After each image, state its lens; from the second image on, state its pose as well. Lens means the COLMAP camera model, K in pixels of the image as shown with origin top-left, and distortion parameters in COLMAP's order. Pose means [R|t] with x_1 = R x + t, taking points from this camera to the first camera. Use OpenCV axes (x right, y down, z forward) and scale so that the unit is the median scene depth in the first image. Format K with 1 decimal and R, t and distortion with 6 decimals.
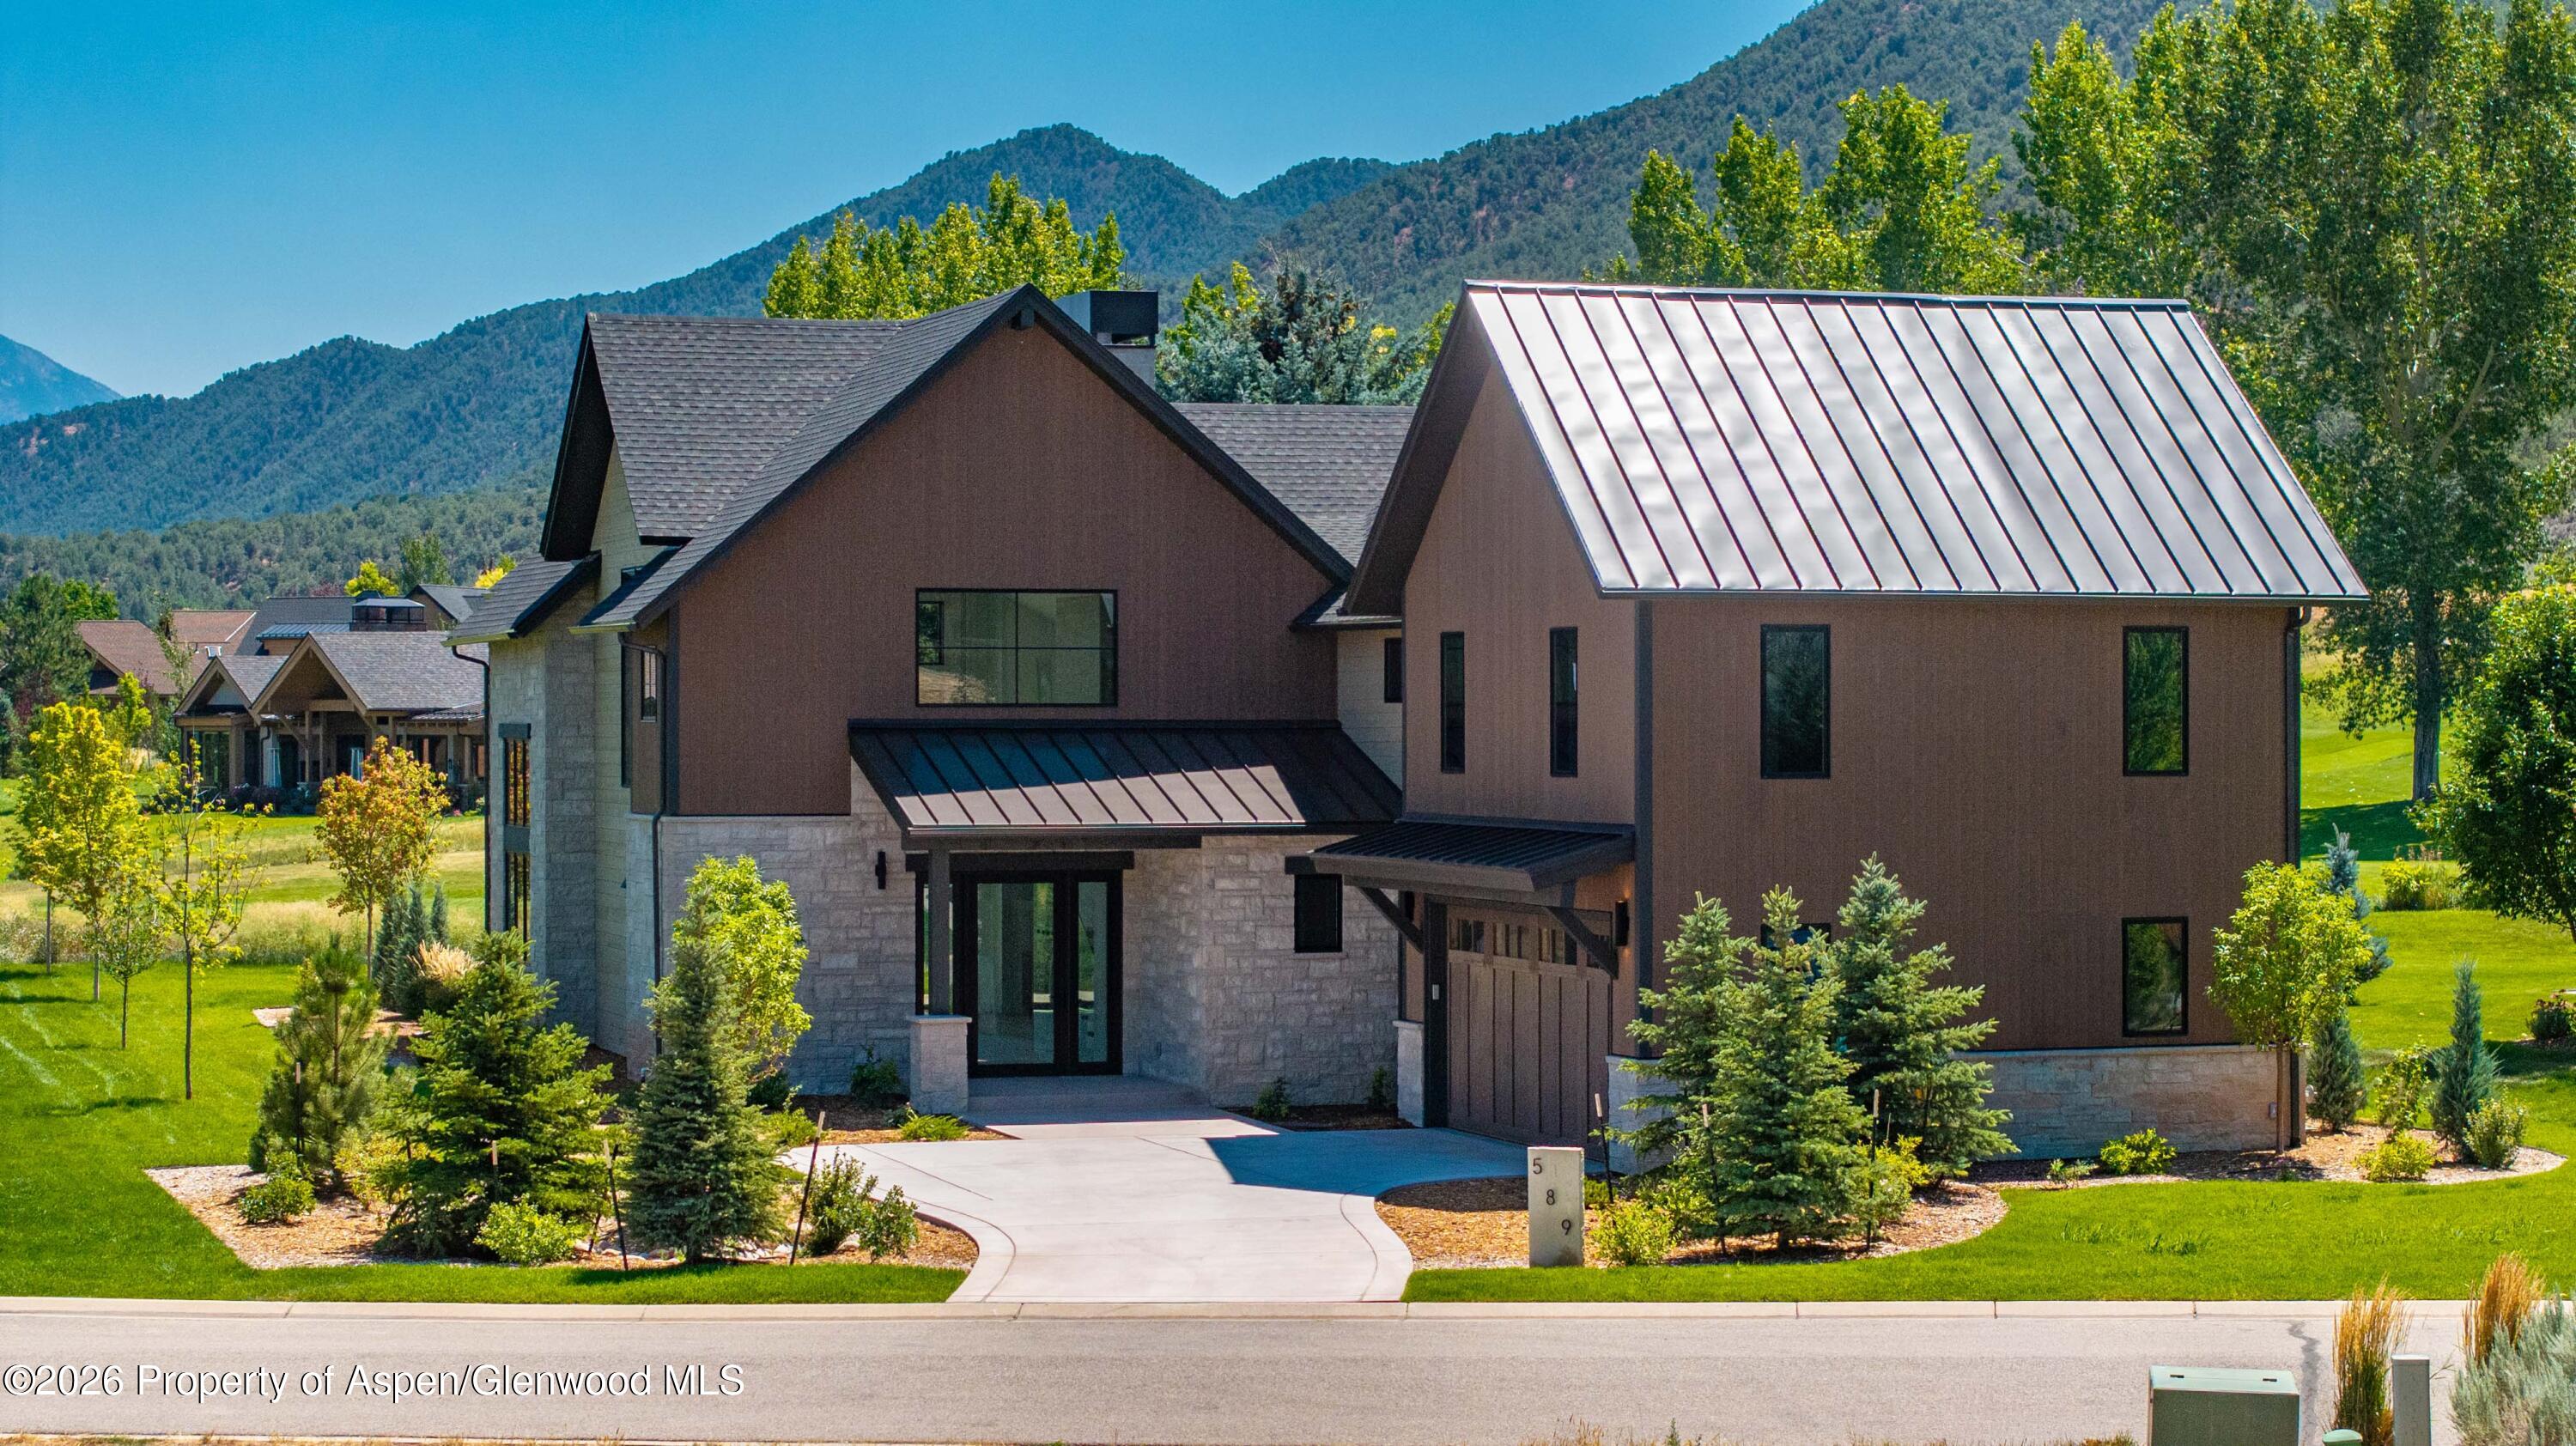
lens RADIAL K [[5210.7, 0, 1288.0], [0, 5210.7, 723.0], [0, 0, 1]] dist [-0.103801, 0.032856]
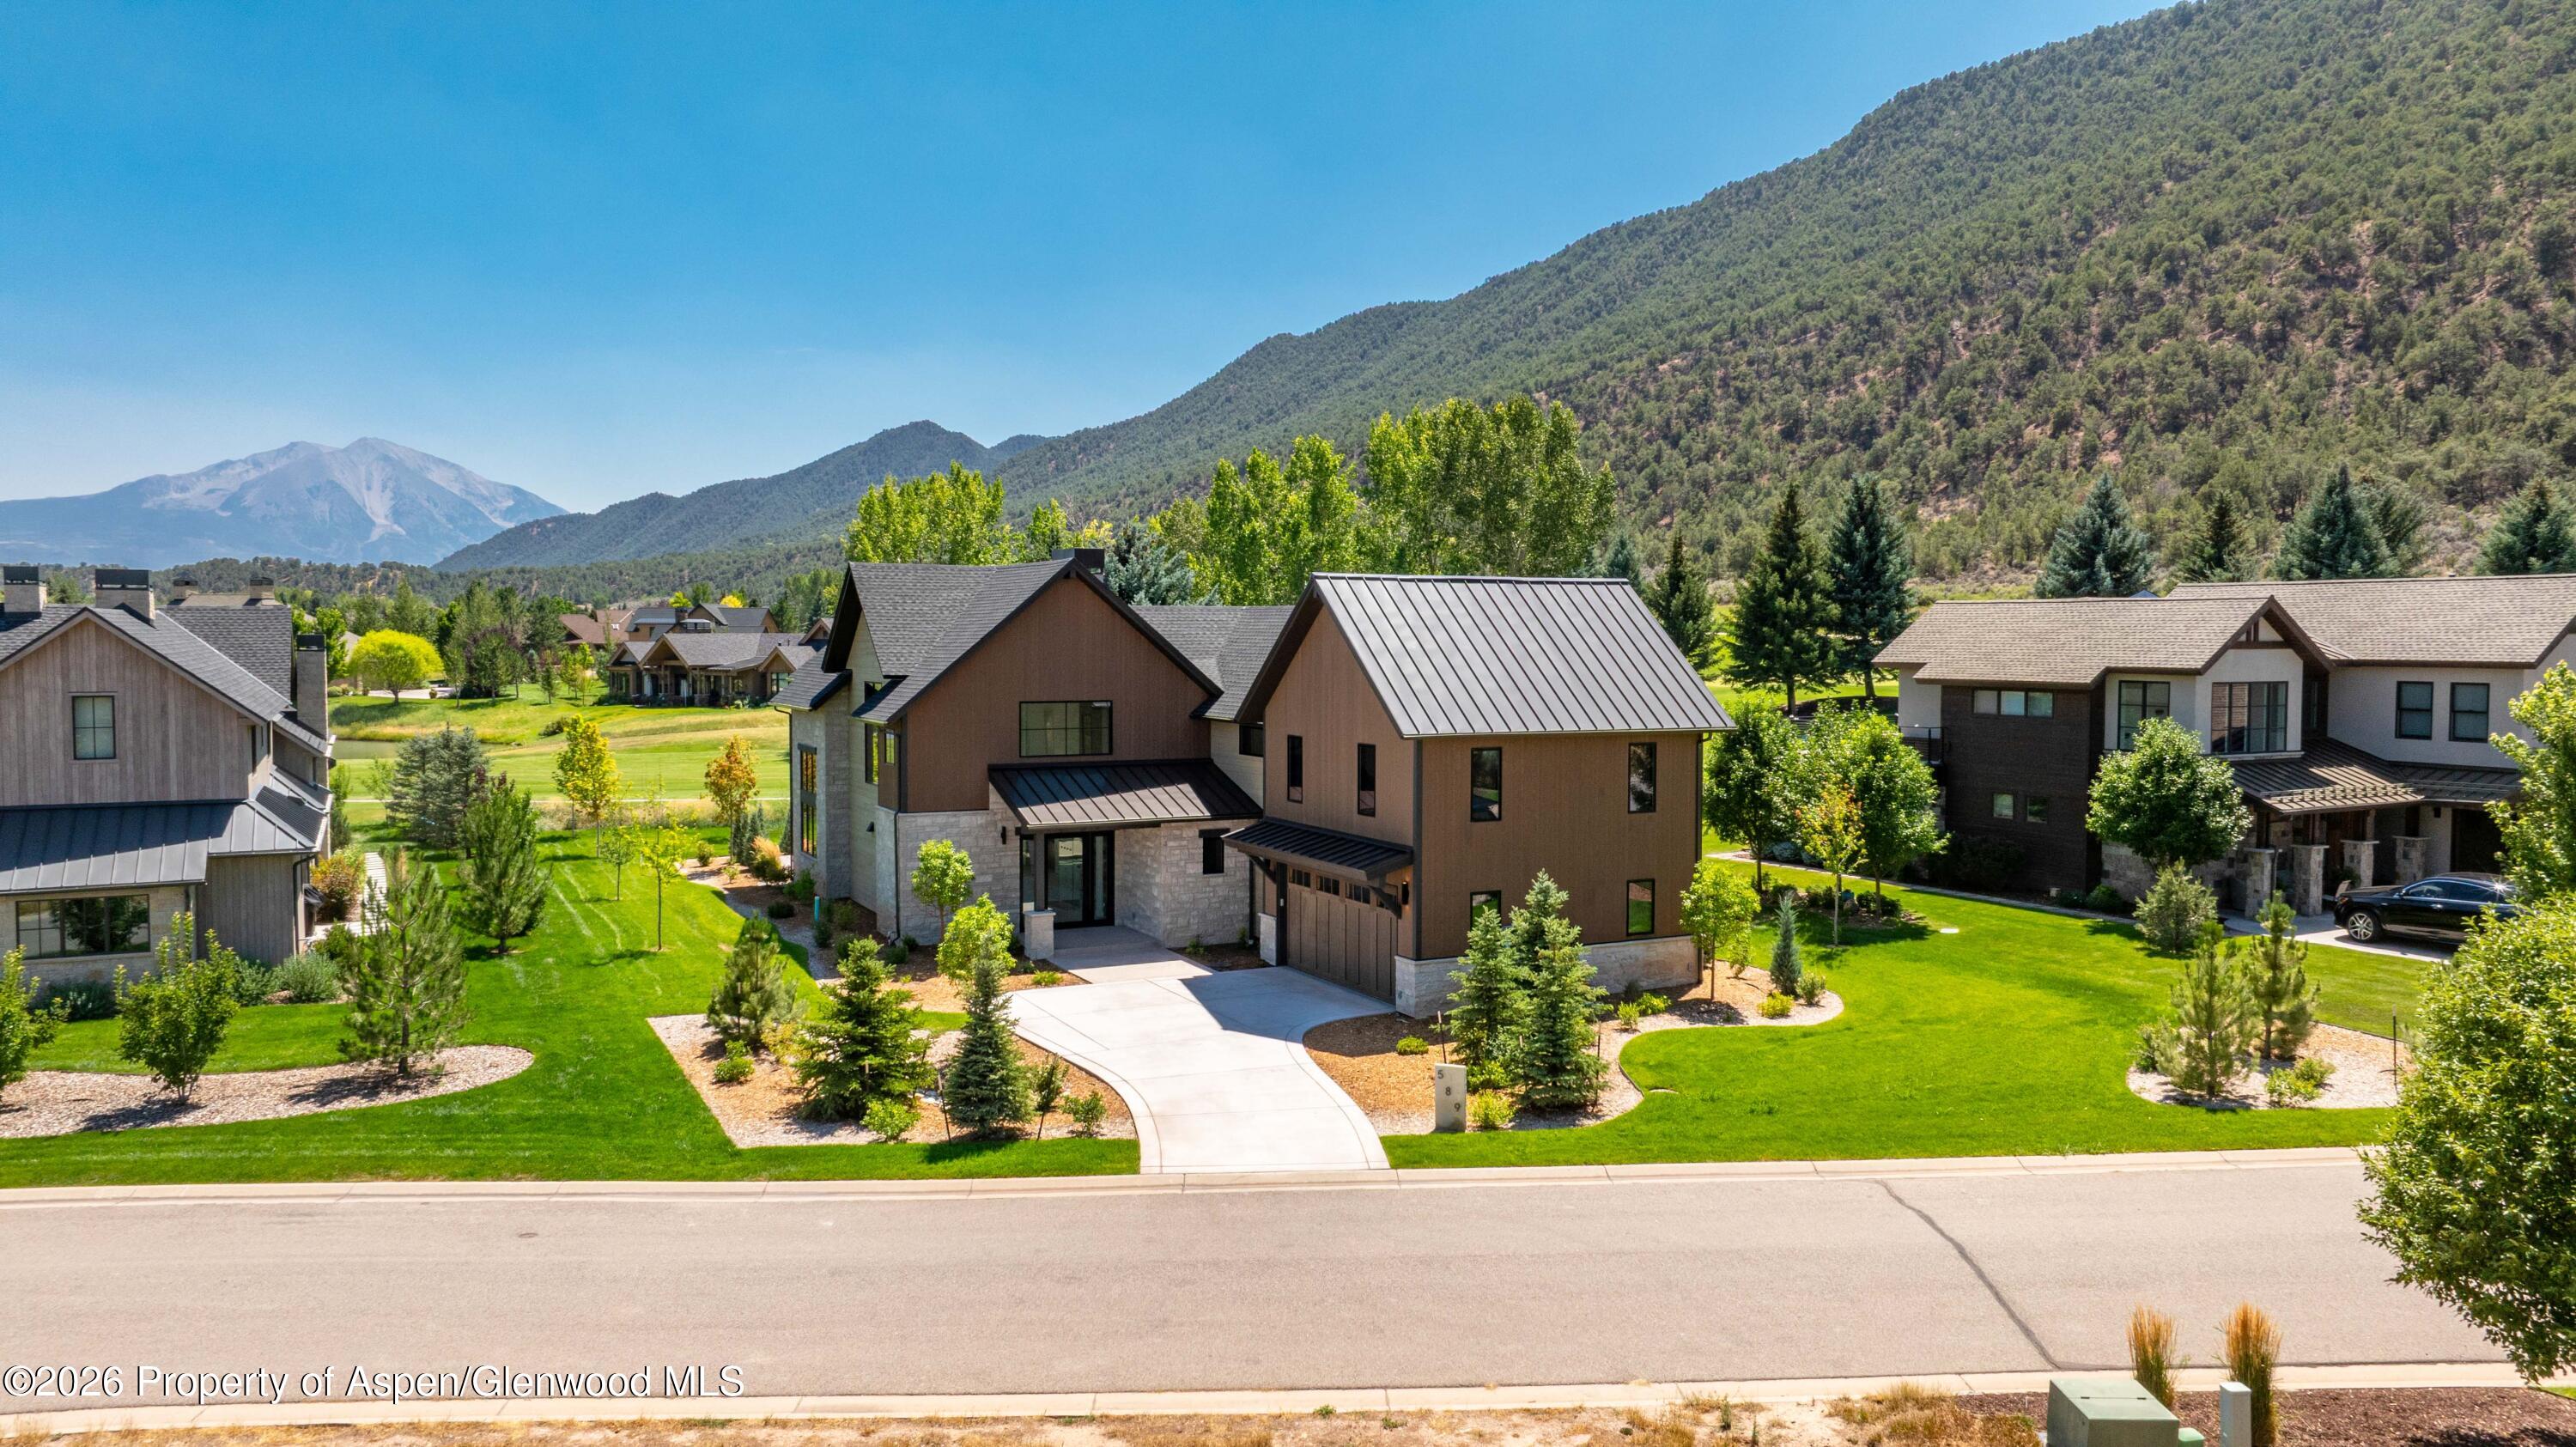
lens RADIAL K [[1819.8, 0, 1334.1], [0, 1819.8, 723.8], [0, 0, 1]] dist [-0.030706, 0.025389]
pose [[0.984311, -0.002422, 0.176423, -0.076751], [-0.005993, 0.998870, 0.047154, -0.053061], [-0.176338, -0.047472, 0.983184, 0.254377]]
